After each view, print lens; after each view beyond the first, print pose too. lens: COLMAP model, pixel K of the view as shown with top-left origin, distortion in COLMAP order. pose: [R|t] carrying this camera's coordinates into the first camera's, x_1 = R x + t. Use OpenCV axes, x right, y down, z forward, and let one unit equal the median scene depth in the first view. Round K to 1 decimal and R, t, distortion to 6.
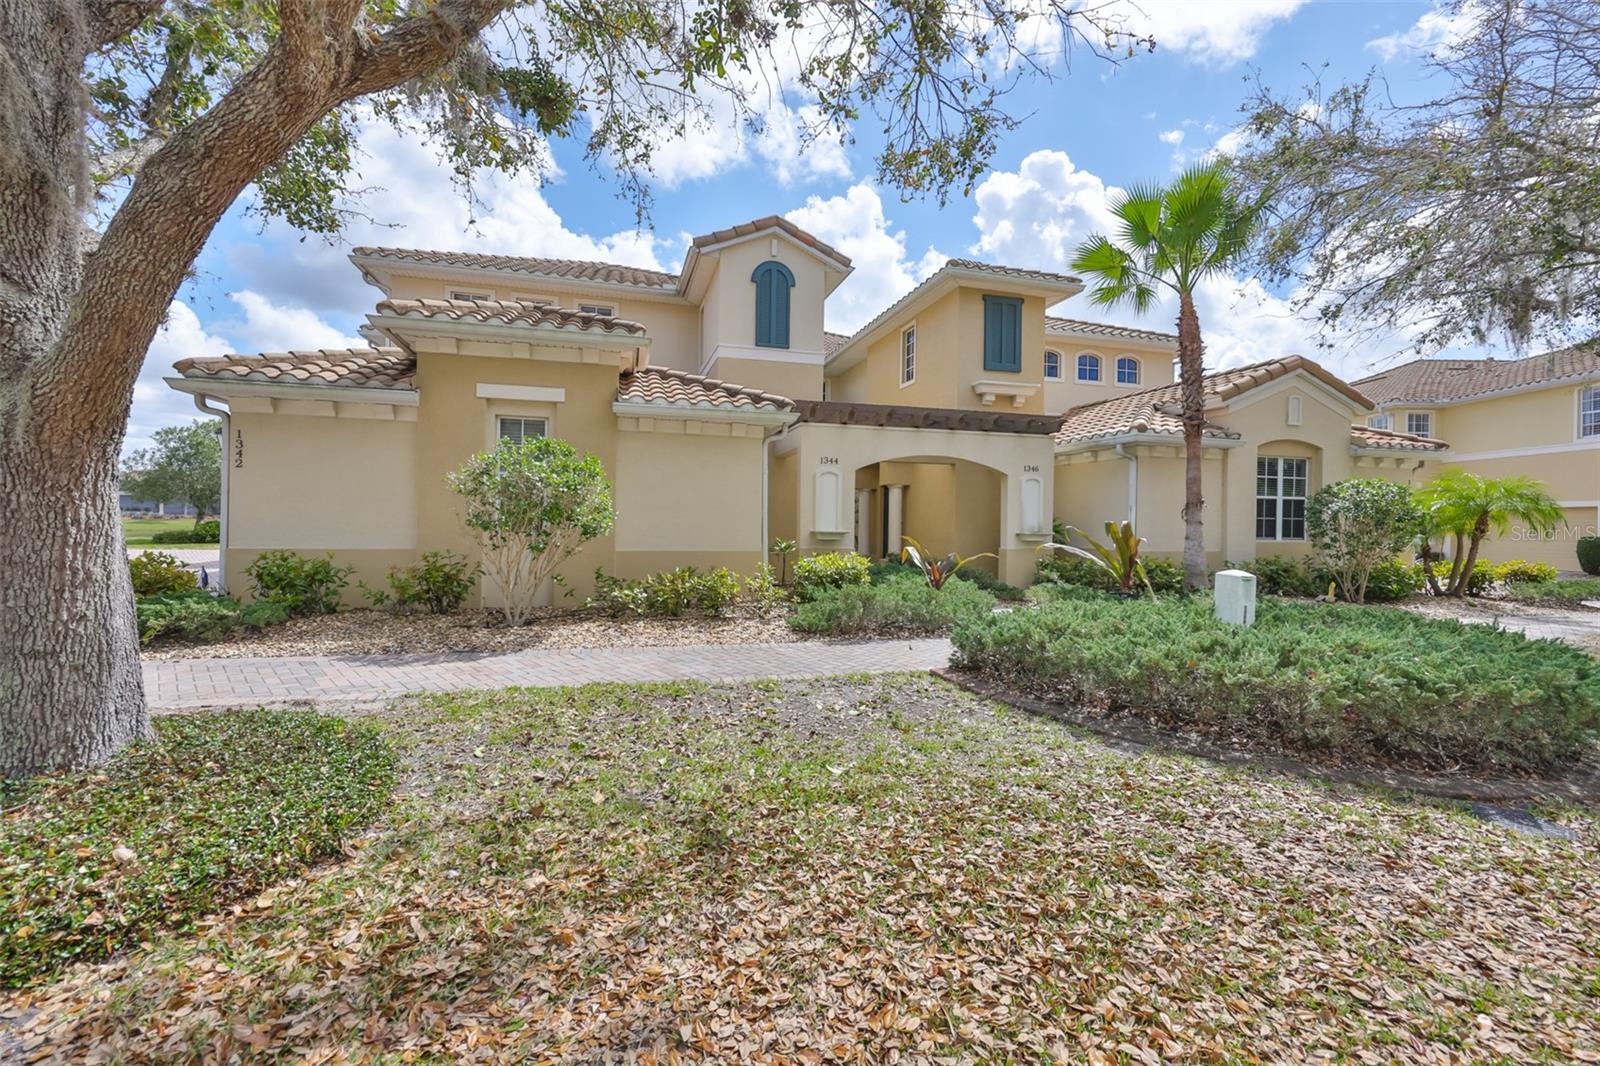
lens RADIAL K [[676.5, 0, 792.8], [0, 676.5, 533.4], [0, 0, 1]] dist [-0.000358, 0.000024]
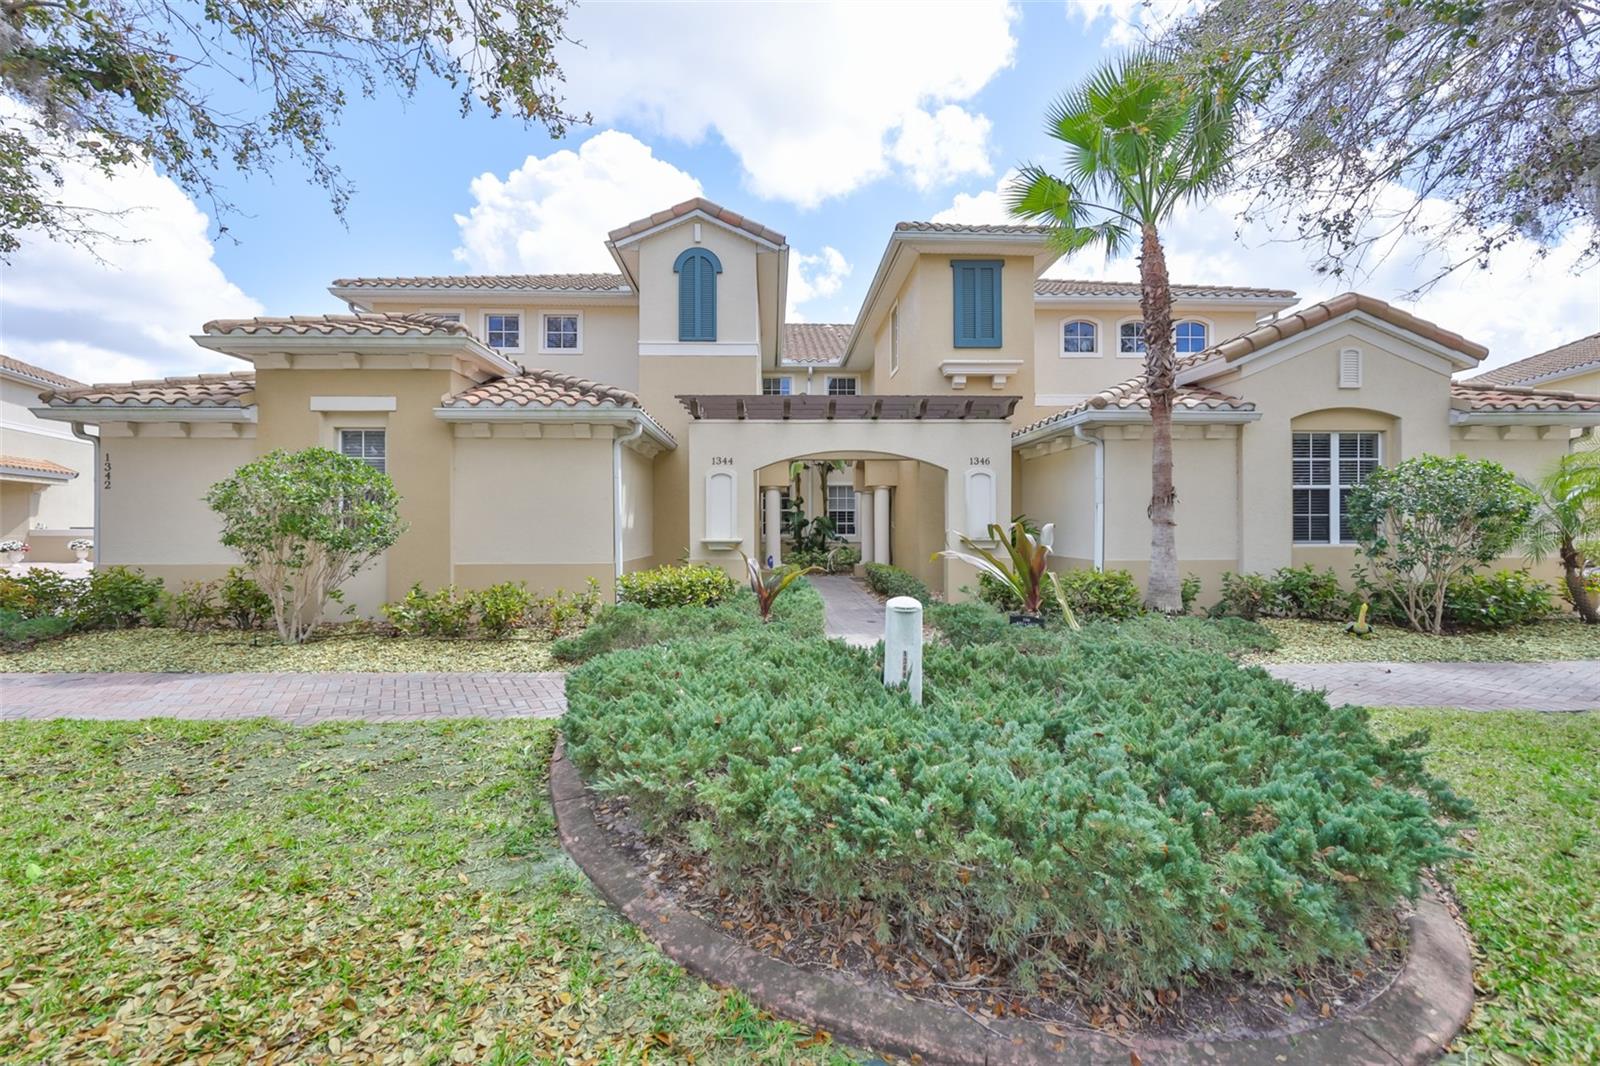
lens RADIAL K [[683.0, 0, 798.1], [0, 683.0, 526.9], [0, 0, 1]] dist [-0.000576, 0.000233]
pose [[0.972849, -0.018131, -0.230729, 0.322320], [0.013148, 0.999646, -0.023118, 0.000818], [0.231067, 0.019457, 0.972743, 0.140236]]
